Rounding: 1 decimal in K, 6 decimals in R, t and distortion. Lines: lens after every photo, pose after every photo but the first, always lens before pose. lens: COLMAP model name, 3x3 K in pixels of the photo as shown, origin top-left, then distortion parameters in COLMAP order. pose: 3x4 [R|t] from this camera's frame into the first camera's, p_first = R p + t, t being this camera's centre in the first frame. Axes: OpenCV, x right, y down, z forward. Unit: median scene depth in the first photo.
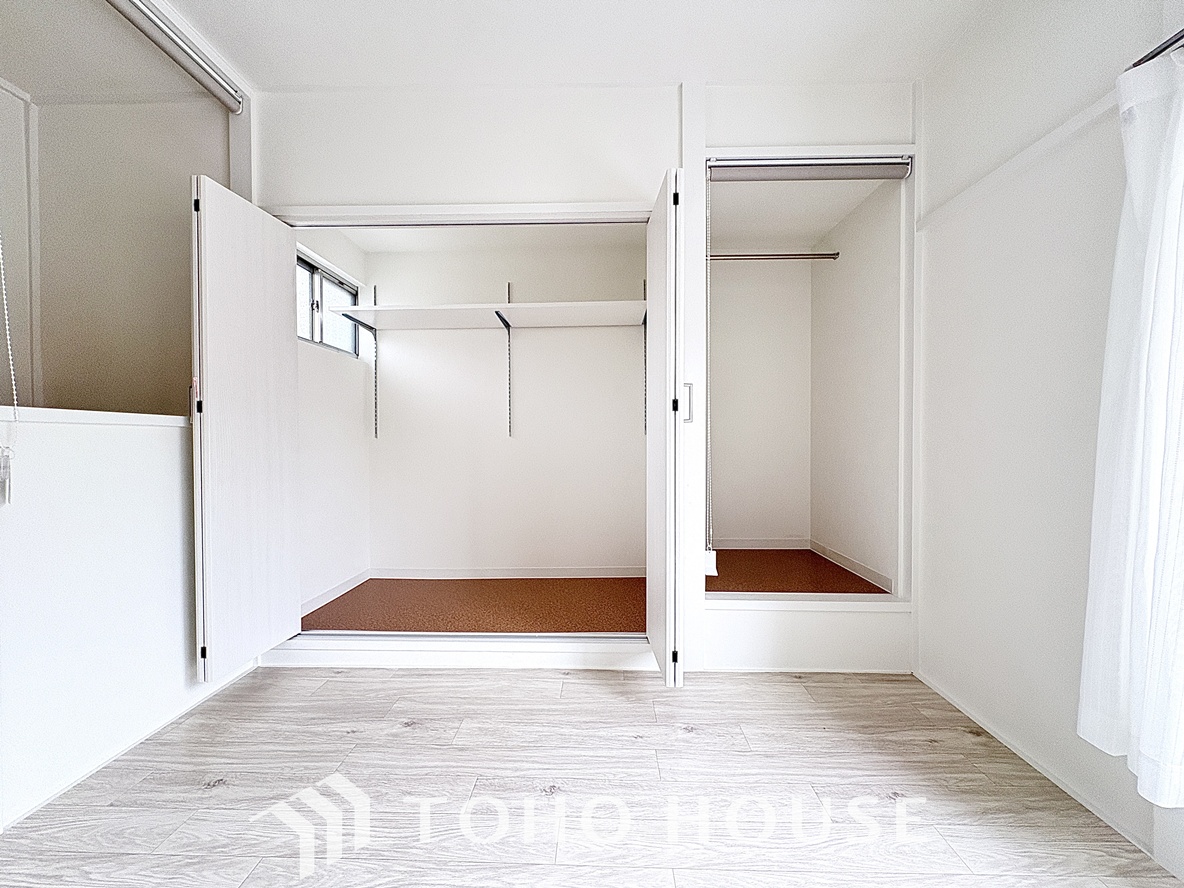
lens RADIAL K [[472.5, 0, 592.0], [0, 472.5, 444.0], [0, 0, 1]] dist [0.001001, -0.000231]
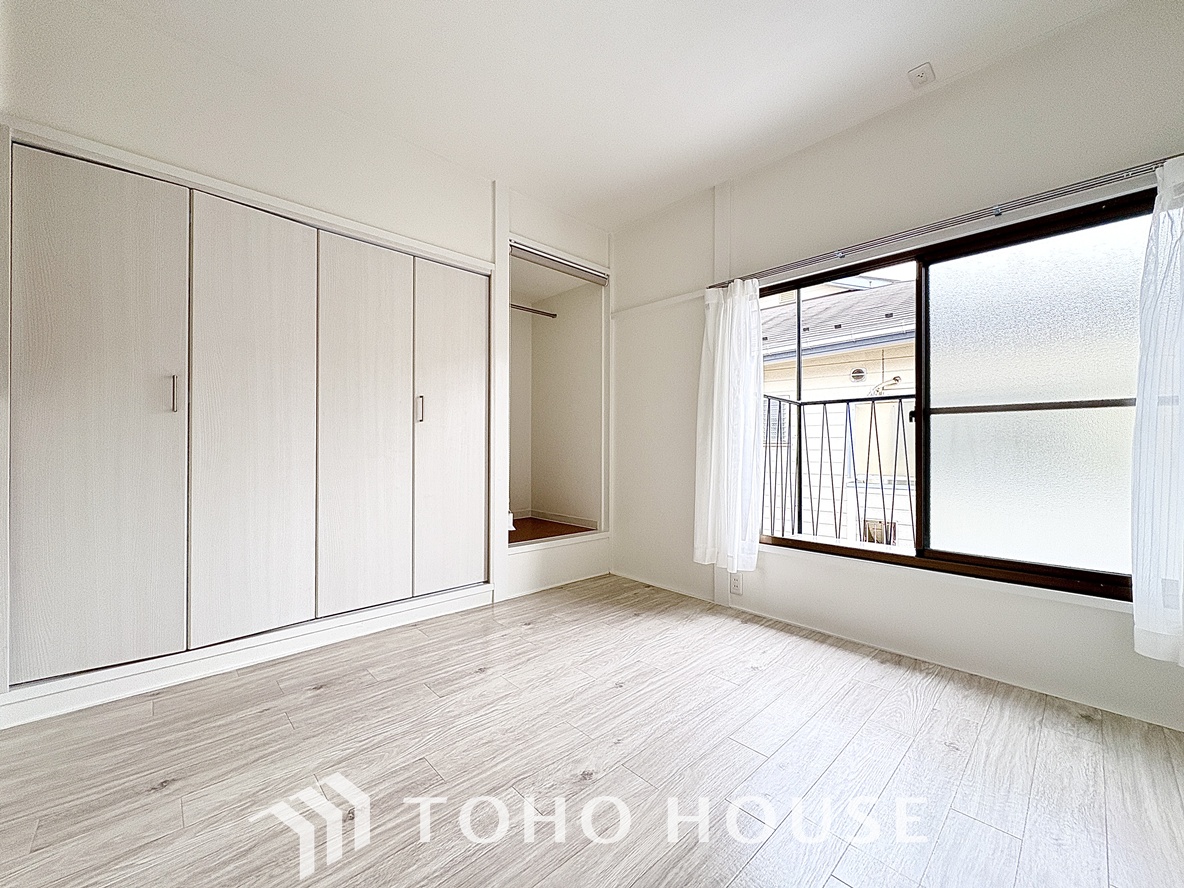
lens RADIAL K [[472.5, 0, 592.0], [0, 472.5, 444.0], [0, 0, 1]] dist [0.001001, -0.000231]
pose [[0.711998, 0.006674, 0.702150, -0.638771], [0.004778, 0.999886, -0.014349, 0.043071], [-0.702166, 0.013572, 0.711884, -0.207859]]
